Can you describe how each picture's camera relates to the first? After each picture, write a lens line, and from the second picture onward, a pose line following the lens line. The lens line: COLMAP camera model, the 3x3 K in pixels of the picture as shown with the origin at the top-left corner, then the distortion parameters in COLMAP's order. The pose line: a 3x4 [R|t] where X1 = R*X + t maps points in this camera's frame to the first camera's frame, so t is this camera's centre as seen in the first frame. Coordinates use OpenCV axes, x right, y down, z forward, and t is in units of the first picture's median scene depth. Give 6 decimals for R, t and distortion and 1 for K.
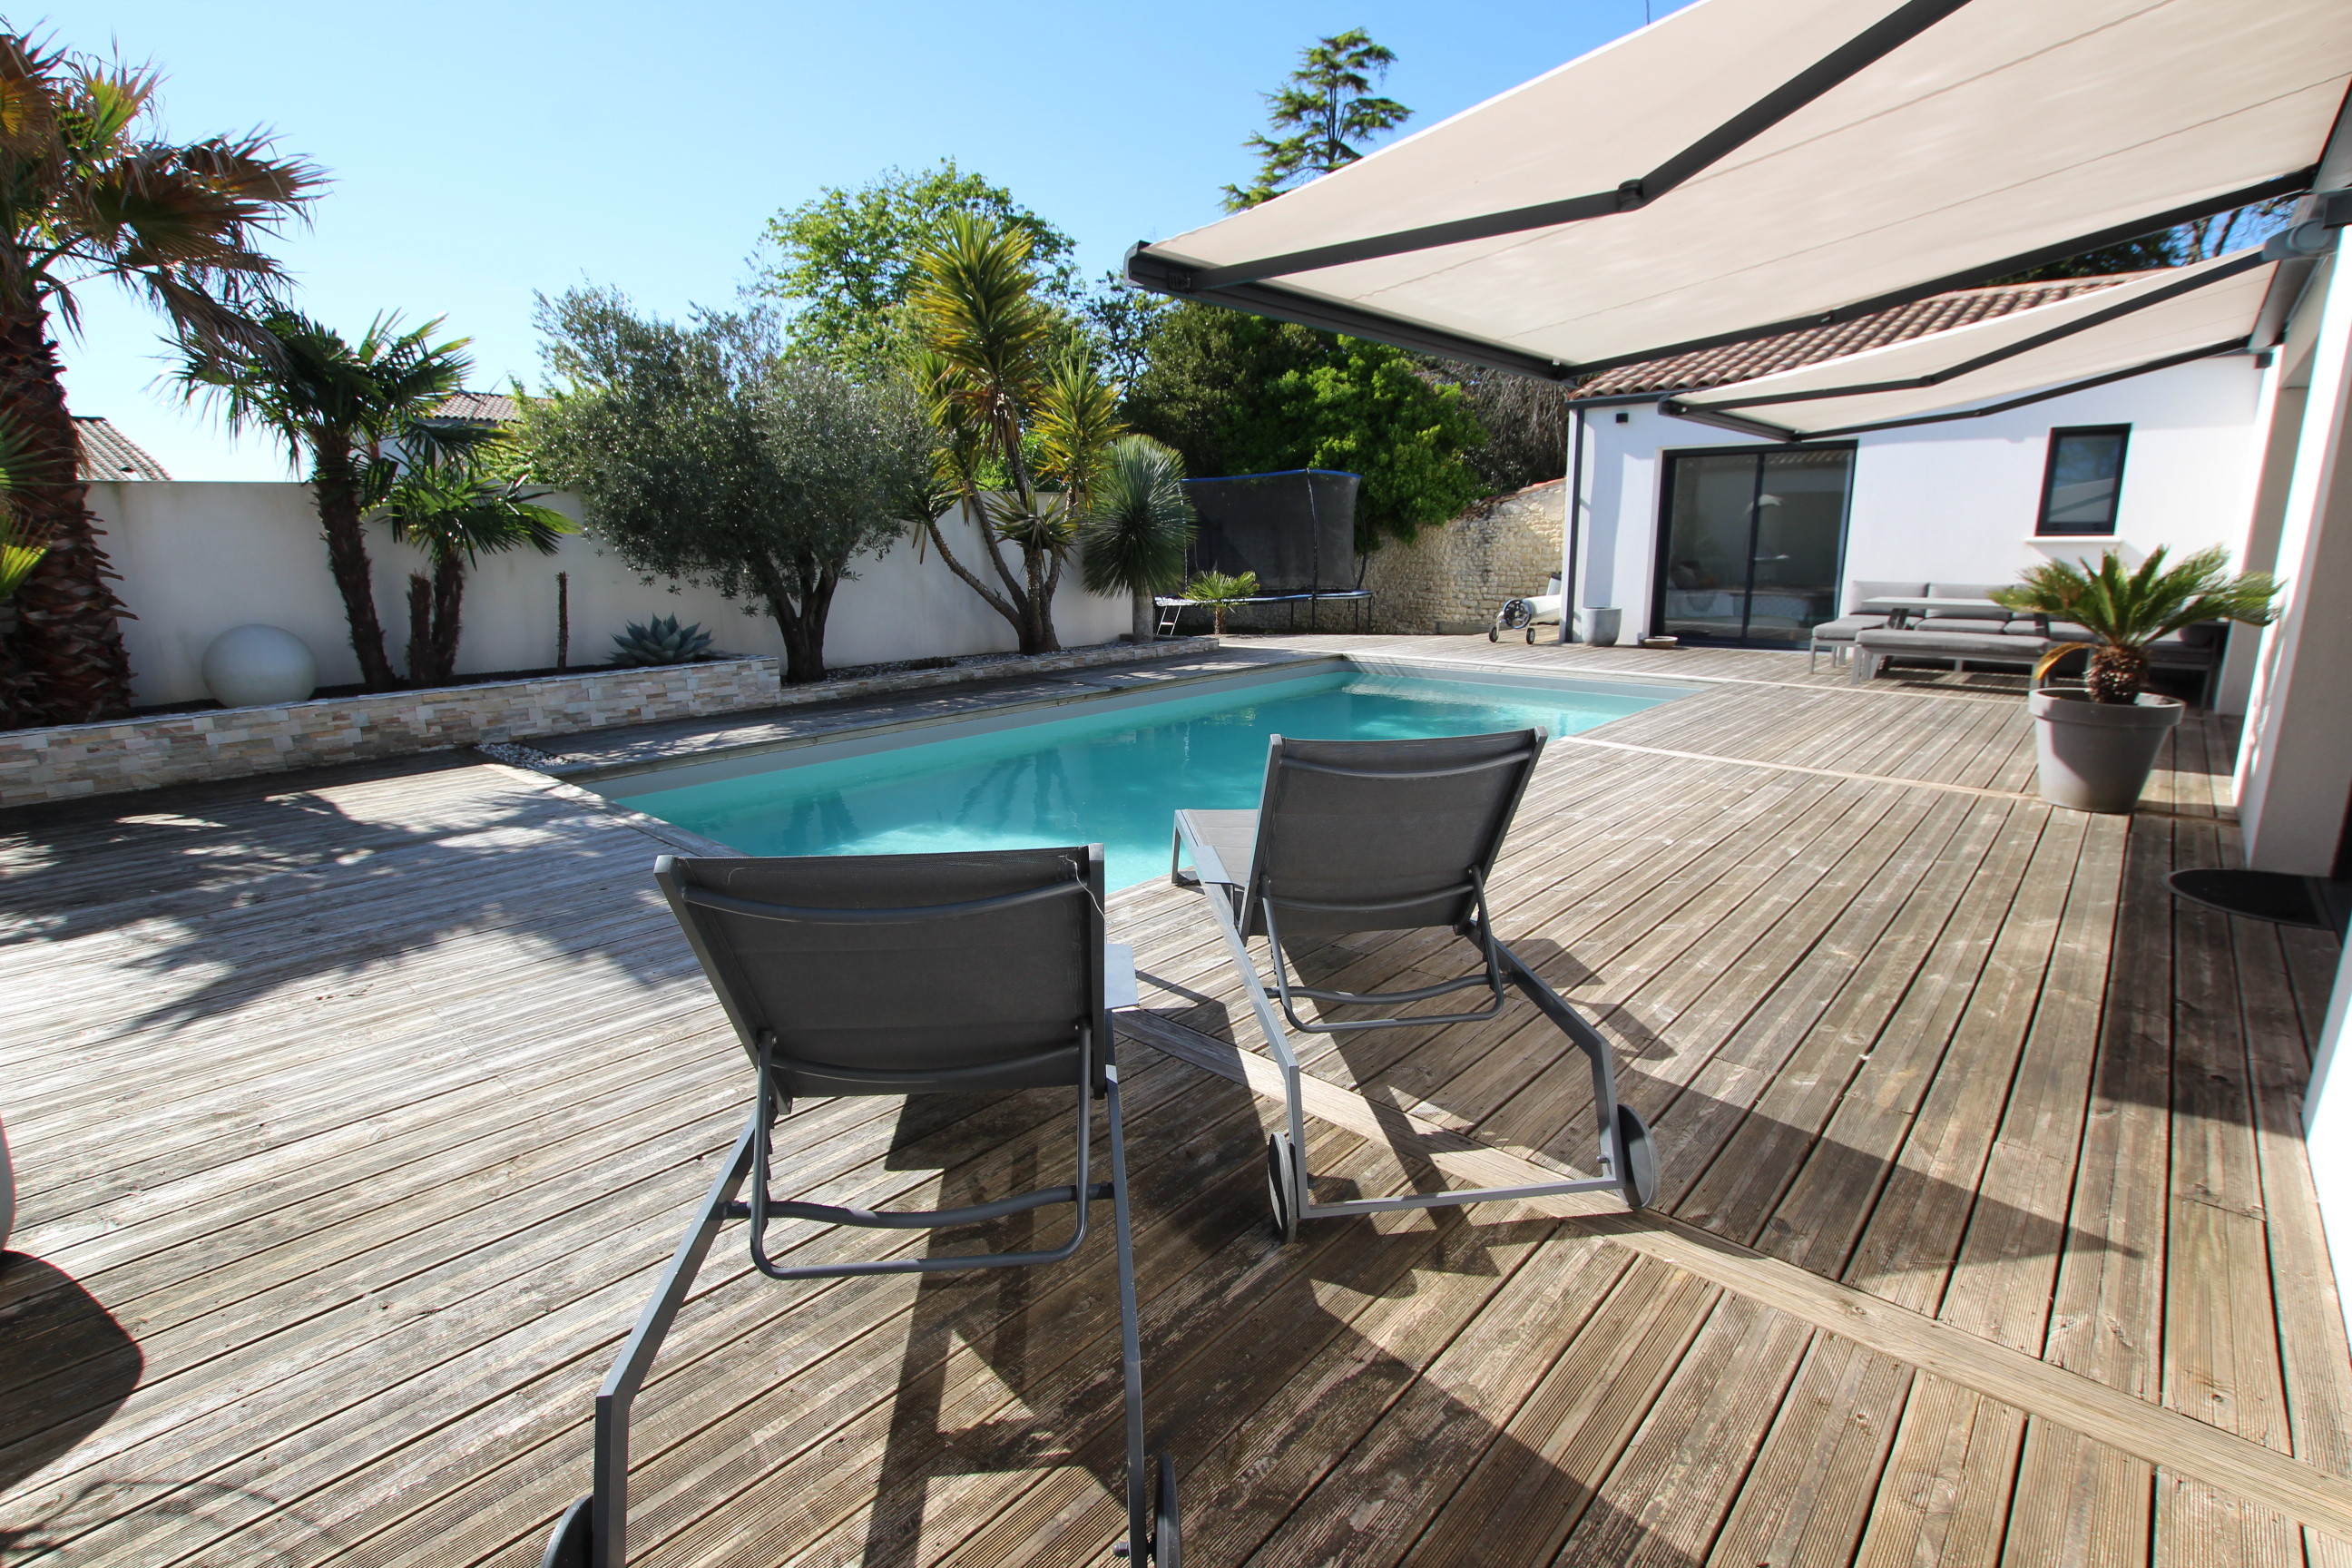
lens RADIAL K [[1129.8, 0, 1176.0], [0, 1129.8, 784.0], [0, 0, 1]] dist [-0.003166, -0.000327]
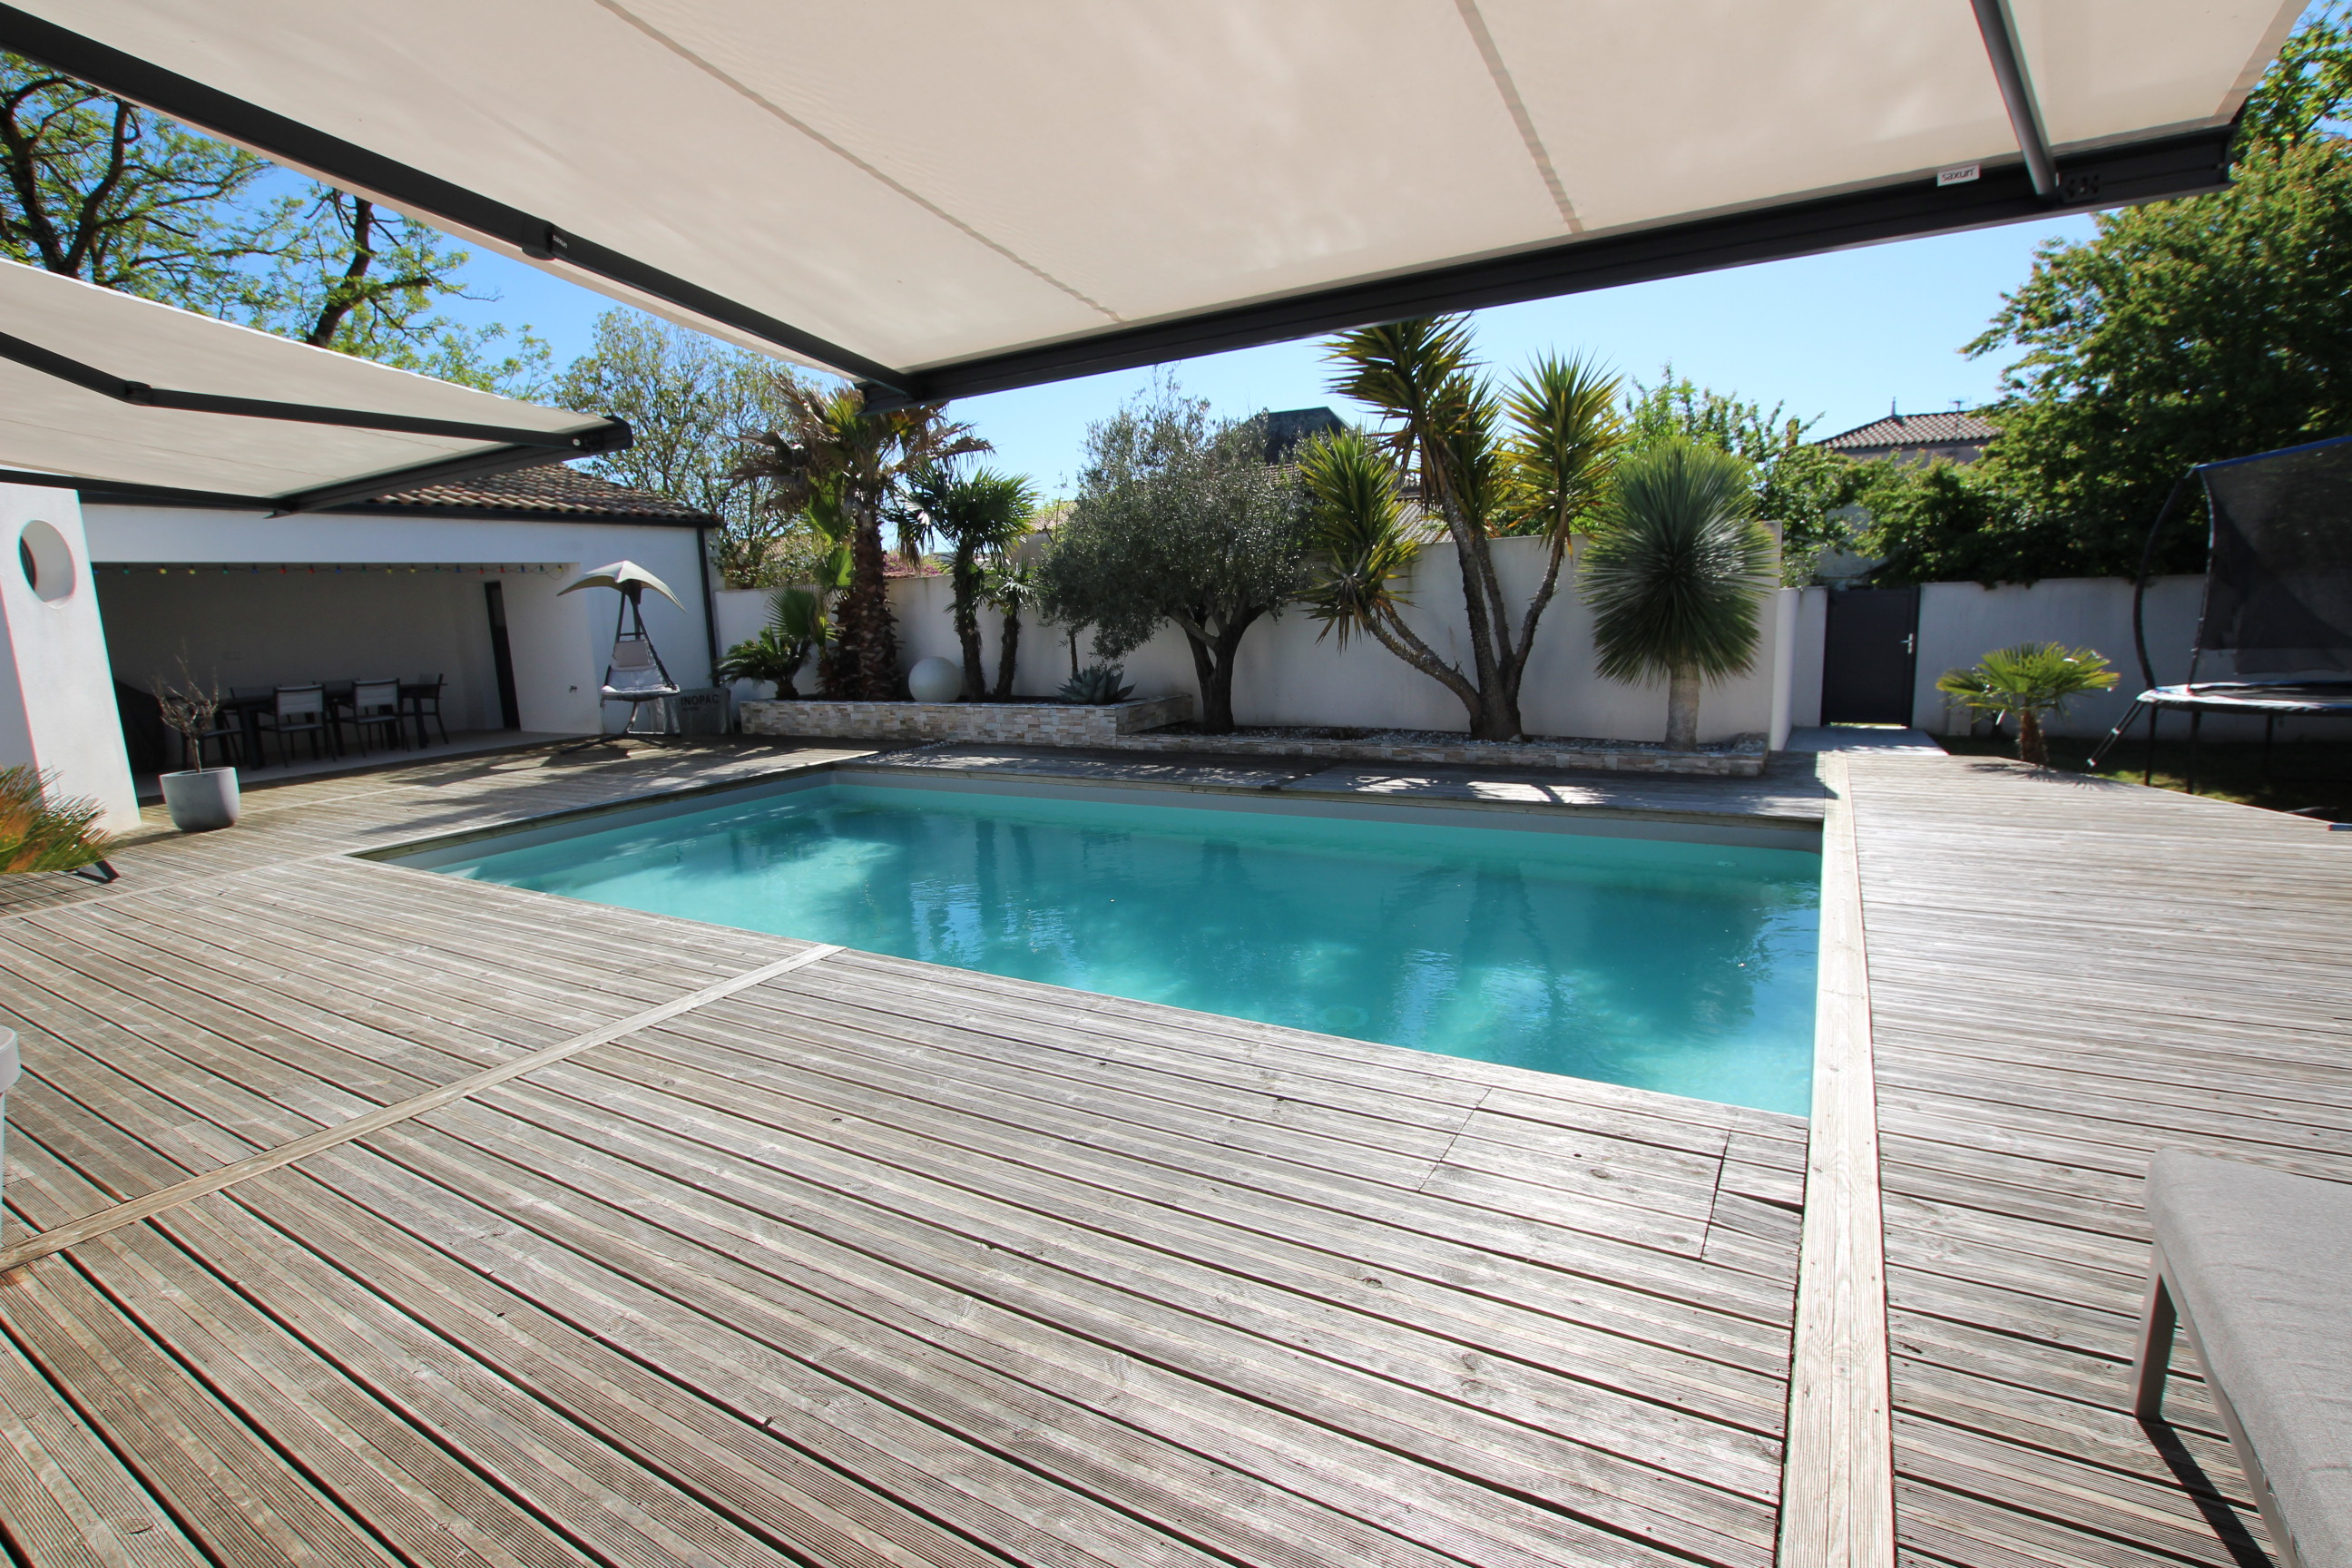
lens RADIAL K [[1129.8, 0, 1176.0], [0, 1129.8, 784.0], [0, 0, 1]] dist [-0.003166, -0.000327]
pose [[0.158224, 0.167233, -0.973138, 0.952776], [-0.173320, 0.974955, 0.139365, -0.247341], [0.972073, 0.146613, 0.183246, 1.018641]]
